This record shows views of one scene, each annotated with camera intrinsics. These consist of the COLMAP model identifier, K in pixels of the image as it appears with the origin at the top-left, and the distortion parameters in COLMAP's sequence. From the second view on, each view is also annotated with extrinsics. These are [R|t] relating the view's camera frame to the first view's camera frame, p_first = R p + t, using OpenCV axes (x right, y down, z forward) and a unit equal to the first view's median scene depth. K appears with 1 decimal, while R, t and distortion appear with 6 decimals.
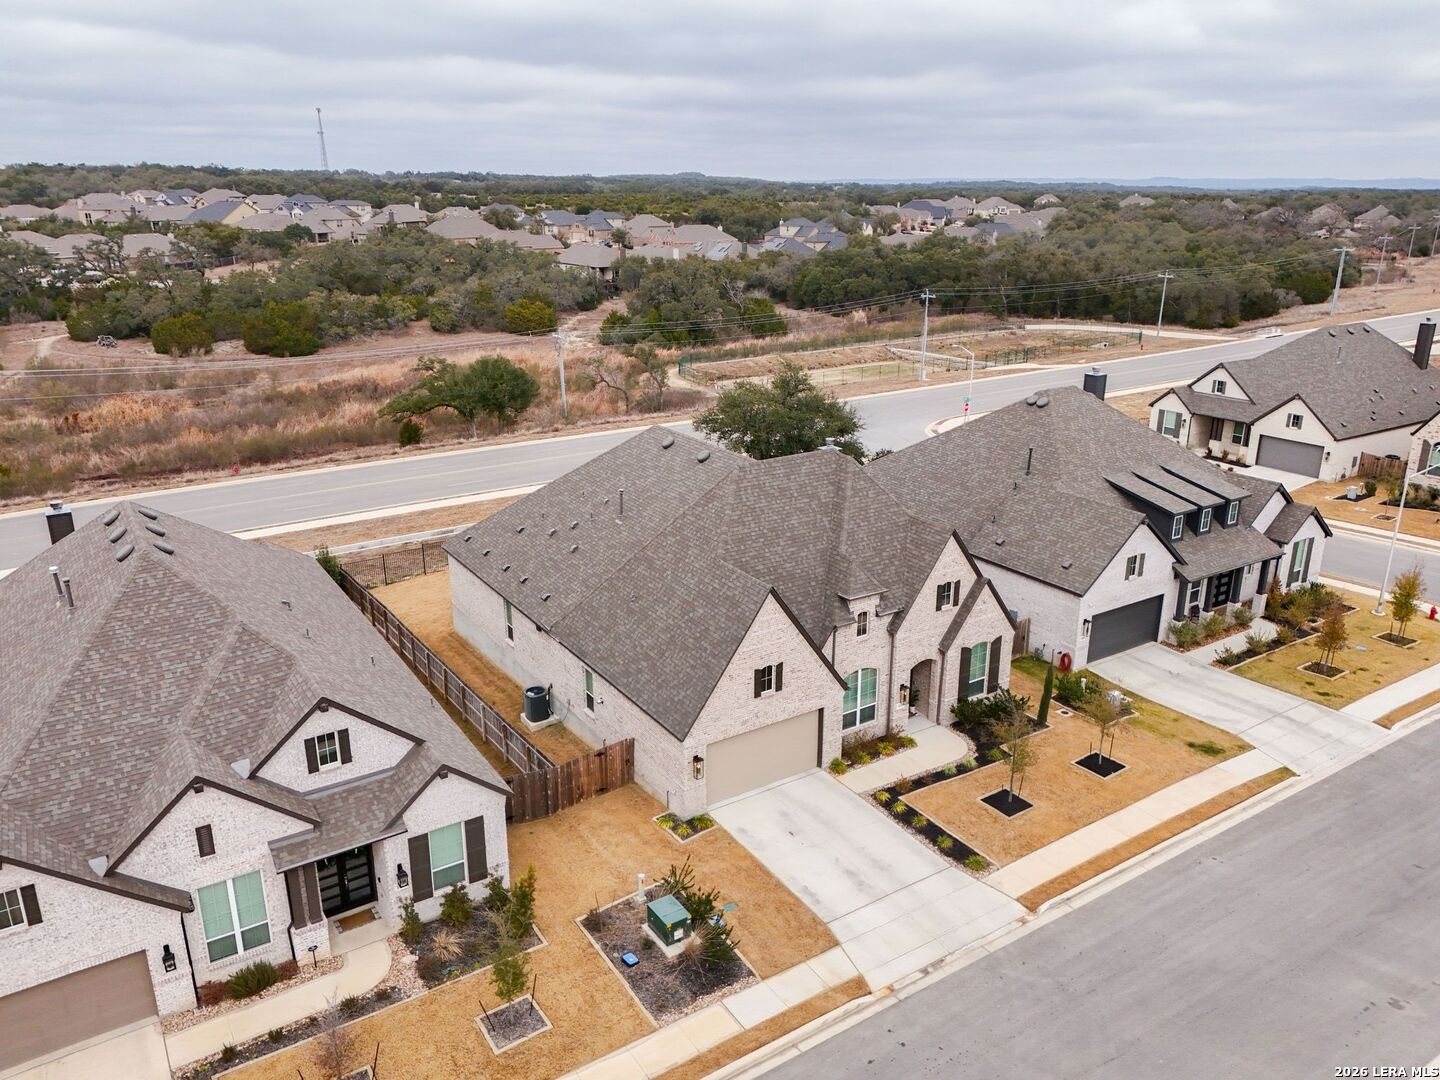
lens RADIAL K [[1075.6, 0, 684.0], [0, 1075.6, 559.3], [0, 0, 1]] dist [0.056056, -0.044919]
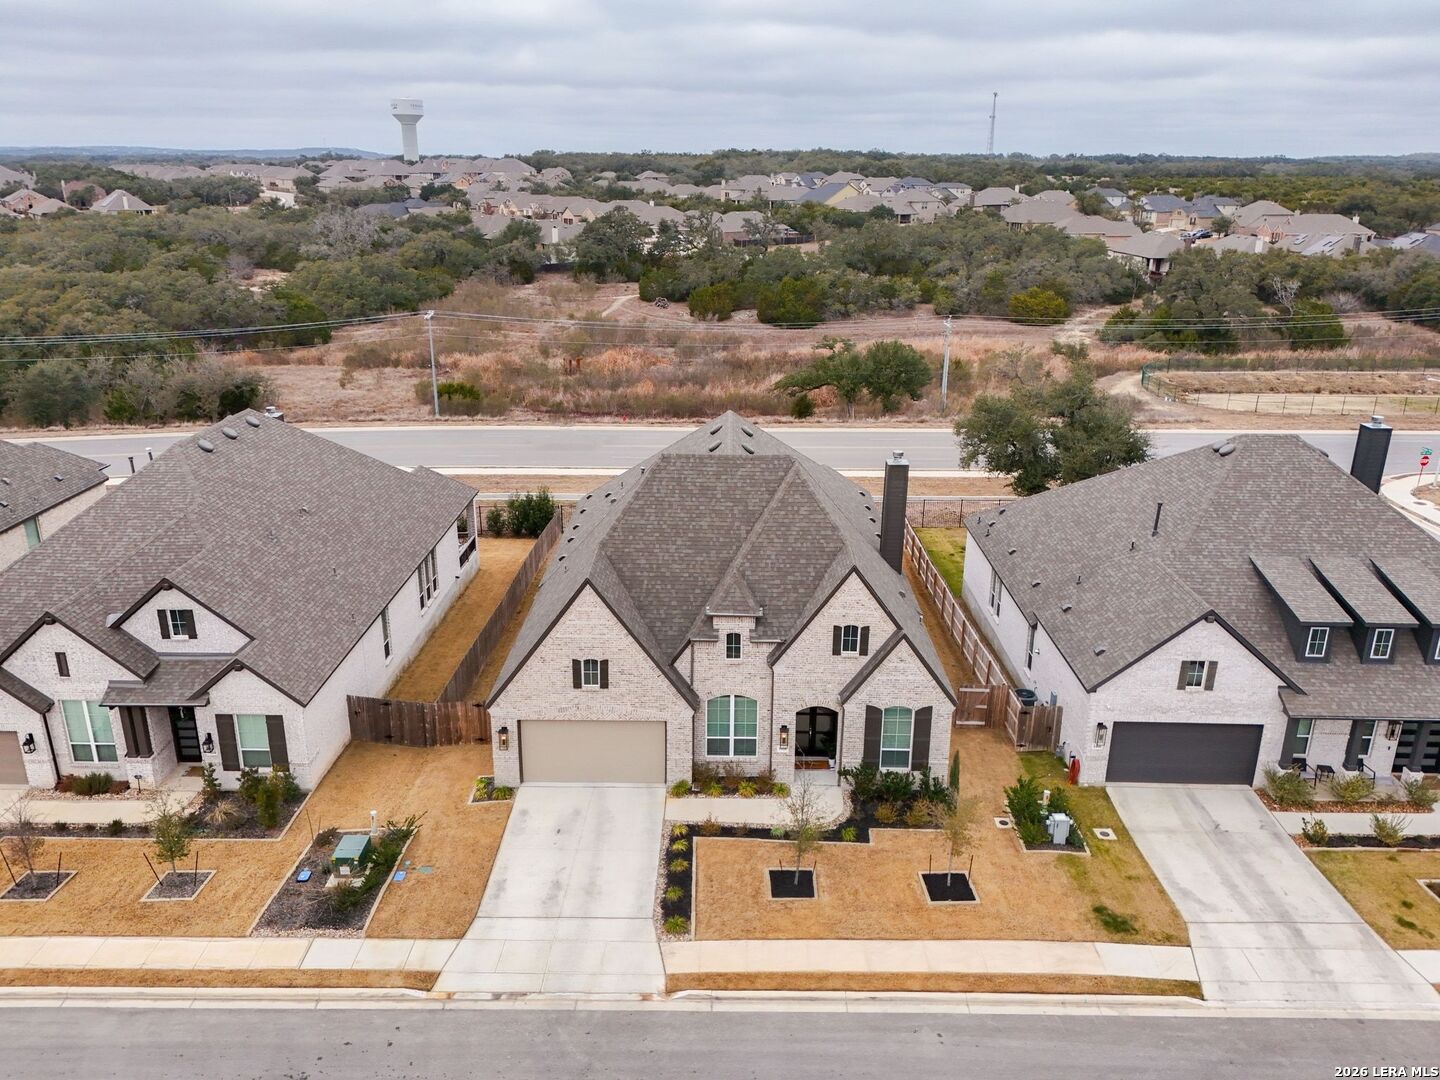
lens RADIAL K [[1075.6, 0, 711.0], [0, 1075.6, 556.0], [0, 0, 1]] dist [0.056056, -0.044919]
pose [[0.830797, 0.195798, -0.520999, 0.579800], [-0.190373, 0.979586, 0.064568, -0.066245], [0.523006, 0.045541, 0.851112, 0.203119]]
